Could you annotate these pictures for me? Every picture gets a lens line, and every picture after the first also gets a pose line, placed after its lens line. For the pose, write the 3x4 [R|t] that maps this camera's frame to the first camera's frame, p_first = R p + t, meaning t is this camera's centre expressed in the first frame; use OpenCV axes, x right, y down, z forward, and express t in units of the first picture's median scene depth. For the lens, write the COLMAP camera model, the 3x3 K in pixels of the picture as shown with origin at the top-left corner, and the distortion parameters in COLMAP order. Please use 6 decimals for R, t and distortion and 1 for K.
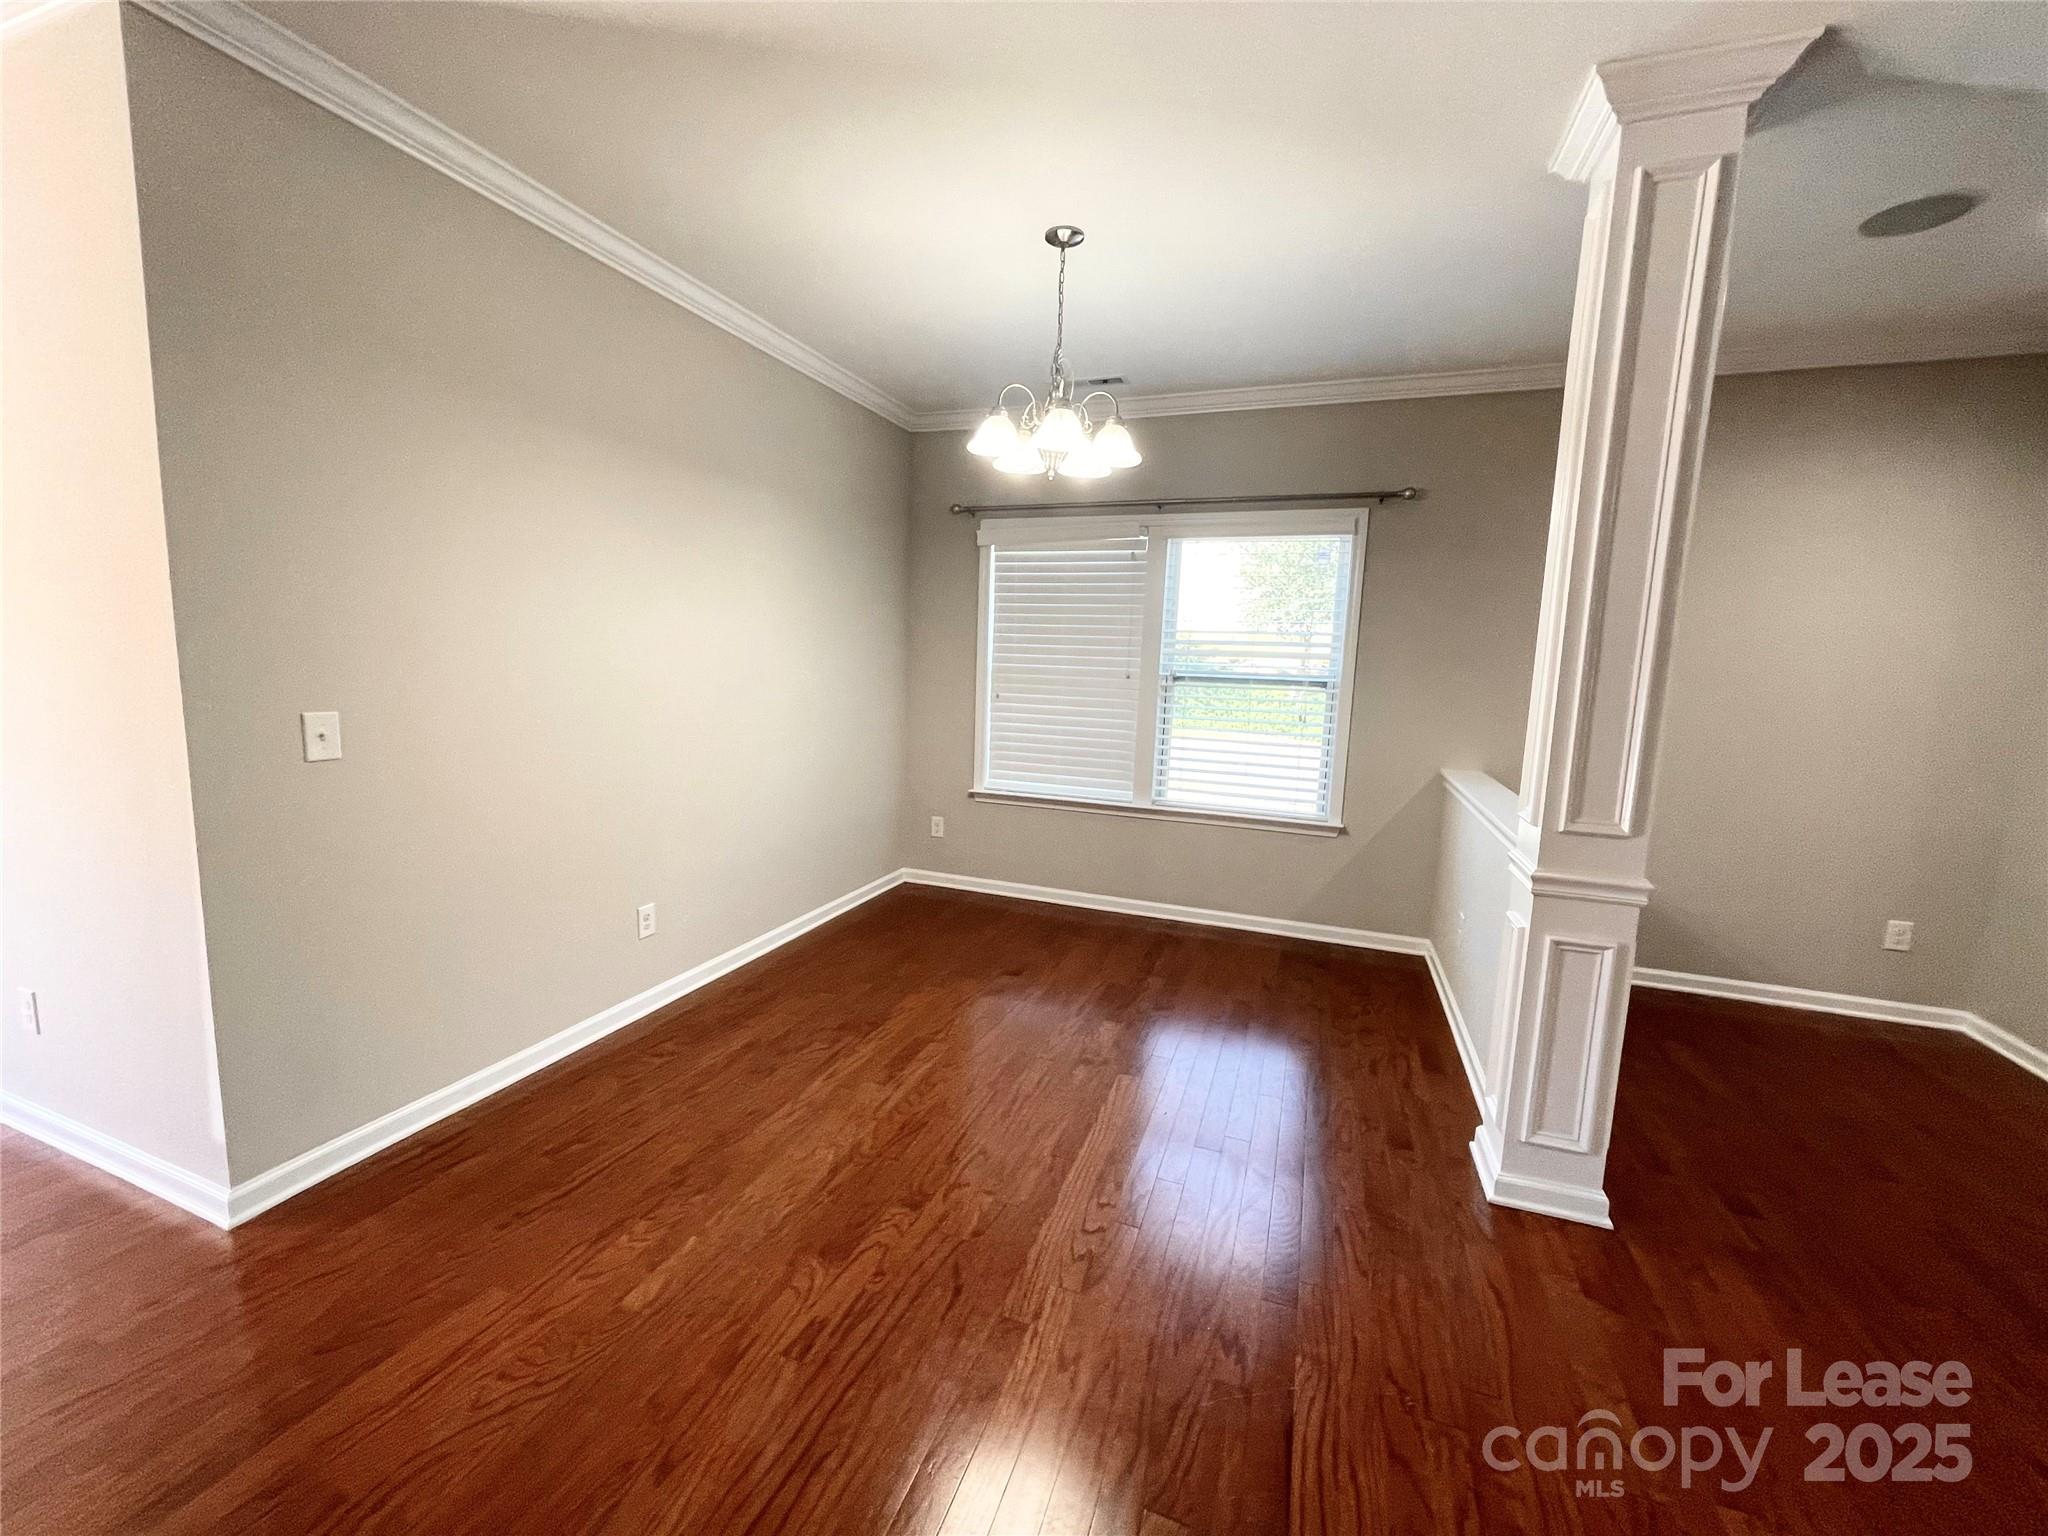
lens RADIAL K [[818.0, 0, 1012.2], [0, 818.0, 763.6], [0, 0, 1]] dist [0.000332, -0.001547]
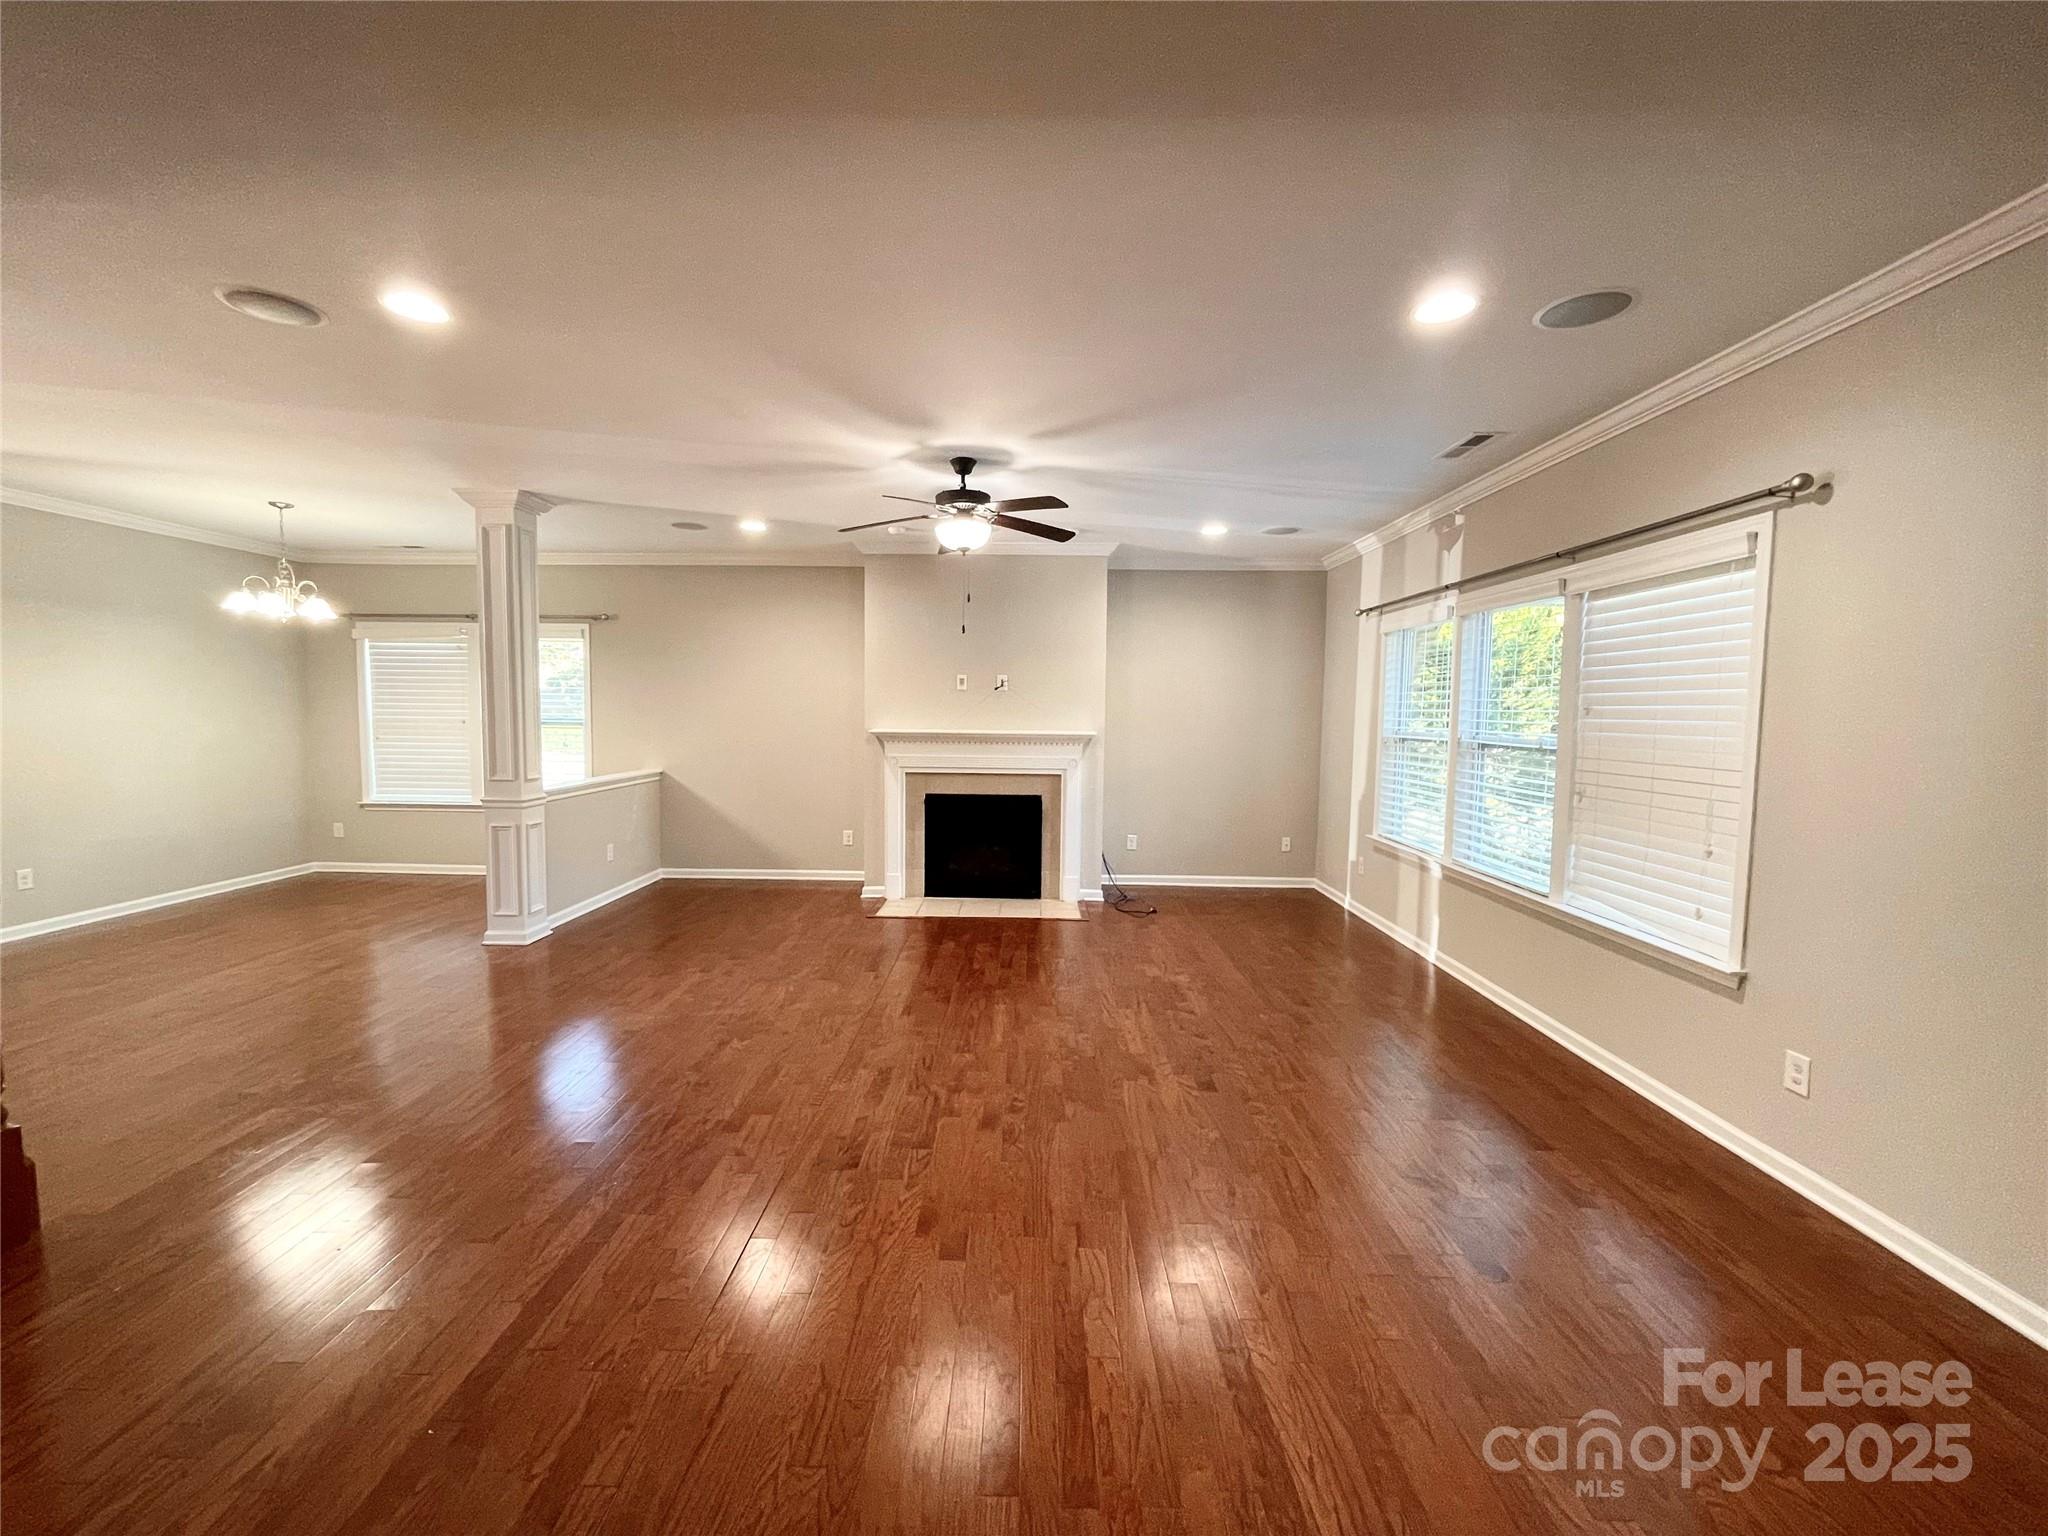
lens RADIAL K [[818.0, 0, 1011.2], [0, 818.0, 764.2], [0, 0, 1]] dist [0.000332, -0.001547]
pose [[0.942712, -0.046135, 0.330402, 0.664907], [0.063414, 0.997116, -0.041705, 0.115871], [-0.327525, 0.060268, 0.942919, -0.901356]]
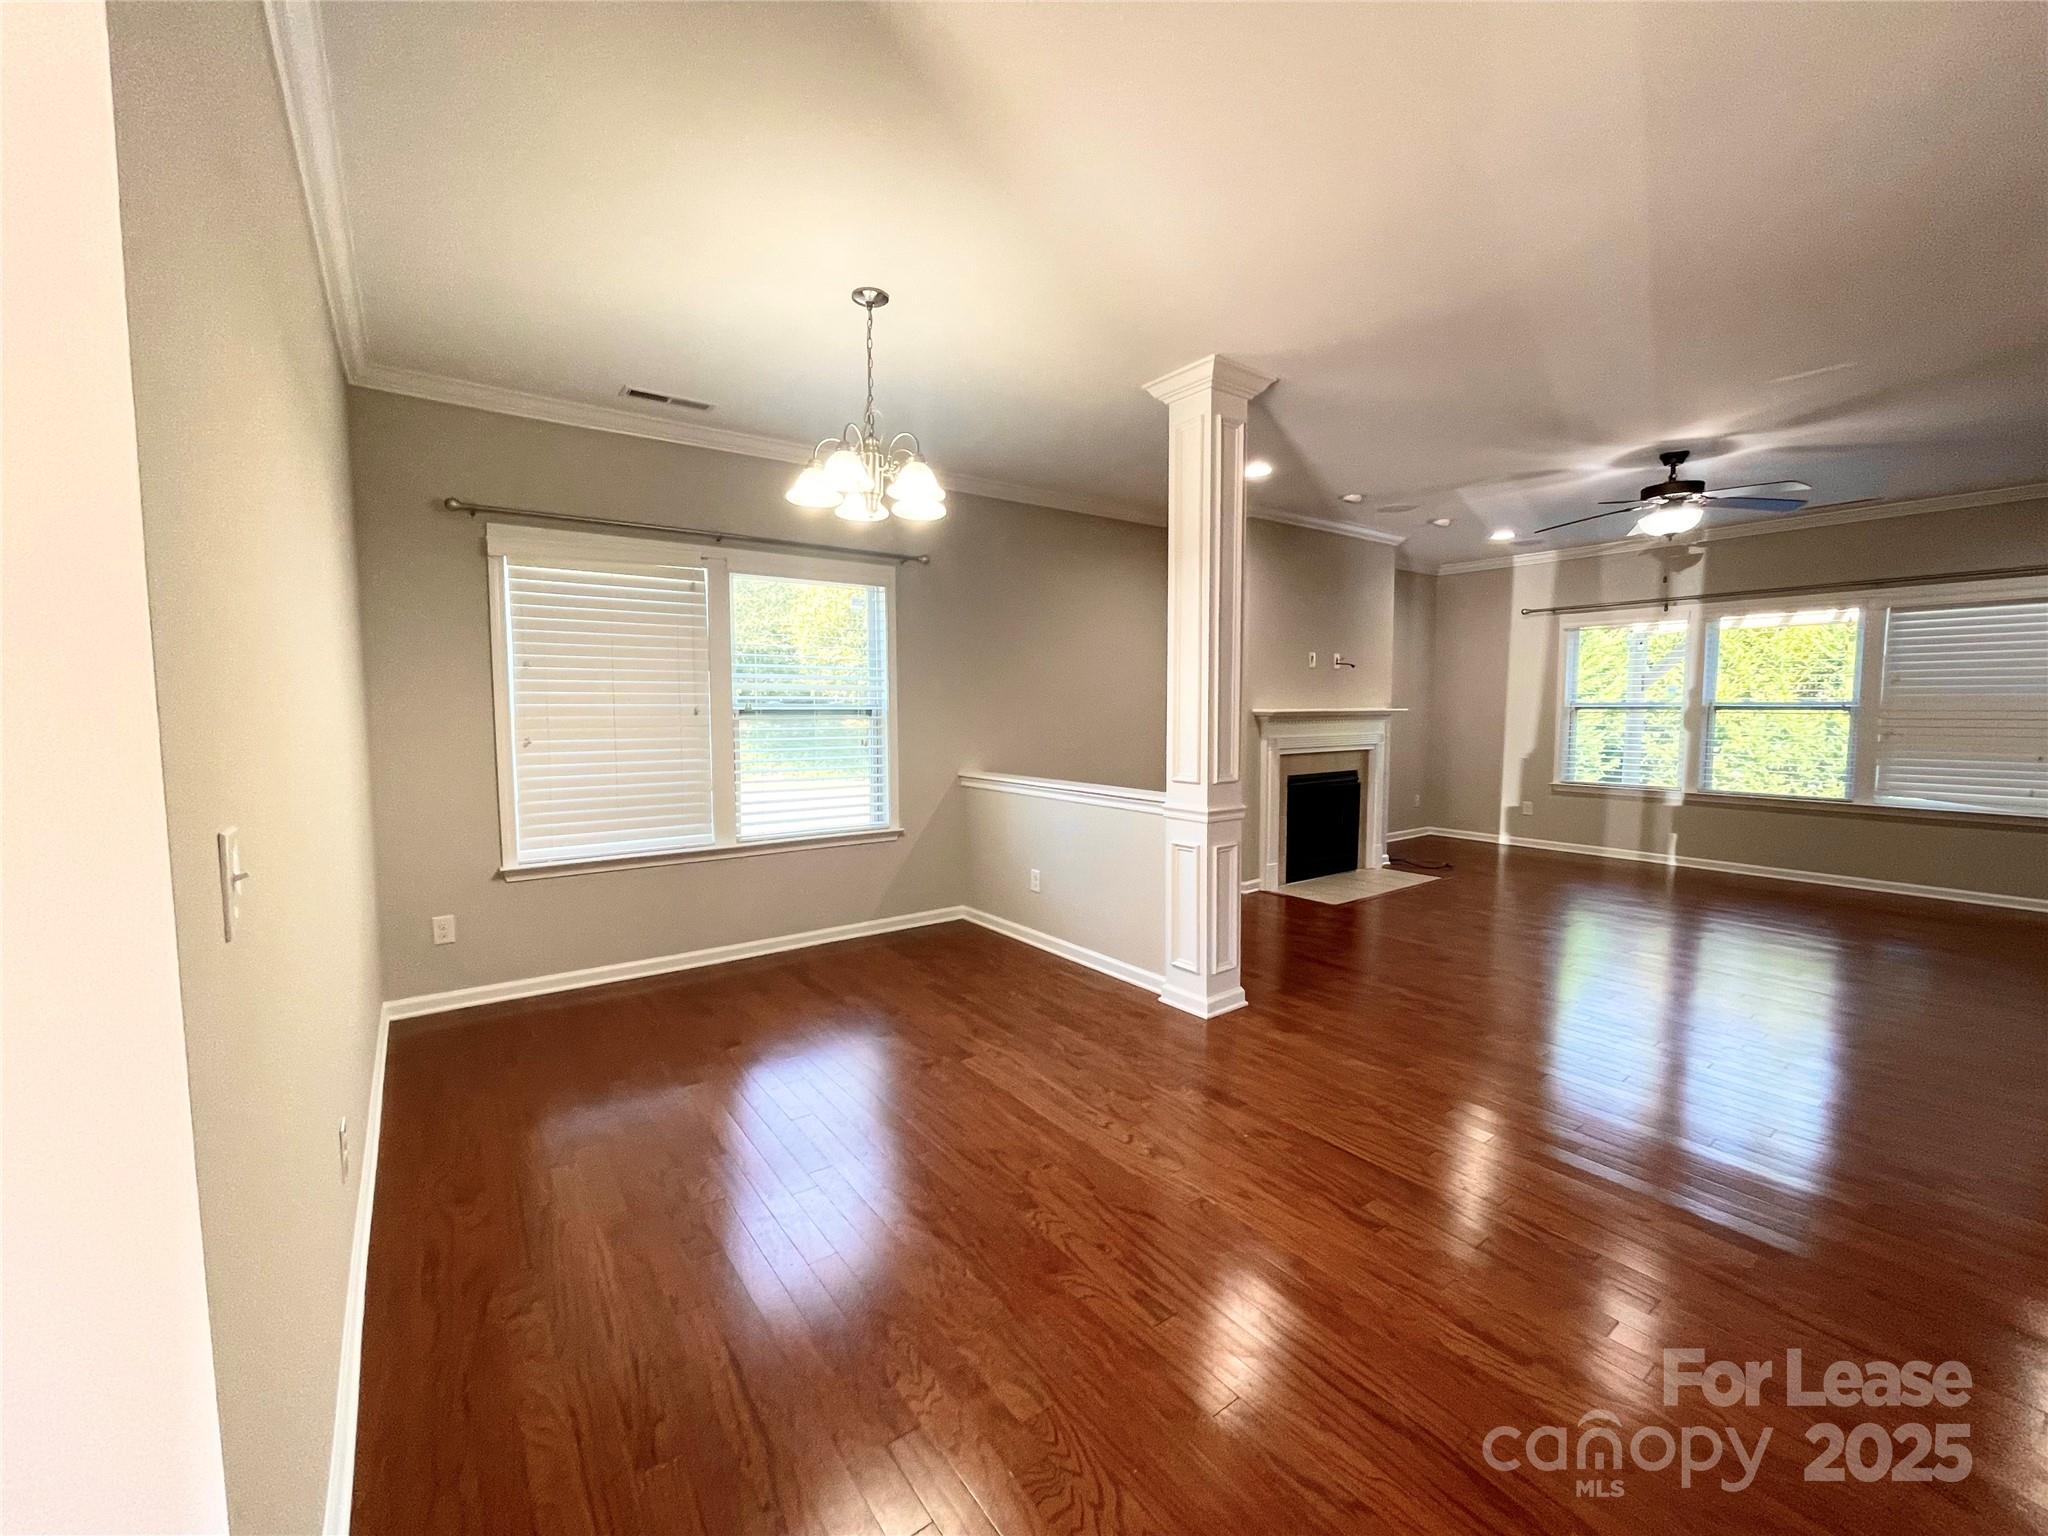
lens RADIAL K [[818.0, 0, 1011.5], [0, 818.0, 766.1], [0, 0, 1]] dist [0.000332, -0.001547]
pose [[0.558703, -0.095720, 0.823826, -0.476607], [0.128107, 0.991356, 0.028306, -0.028105], [-0.819414, 0.089723, 0.566136, 0.185794]]
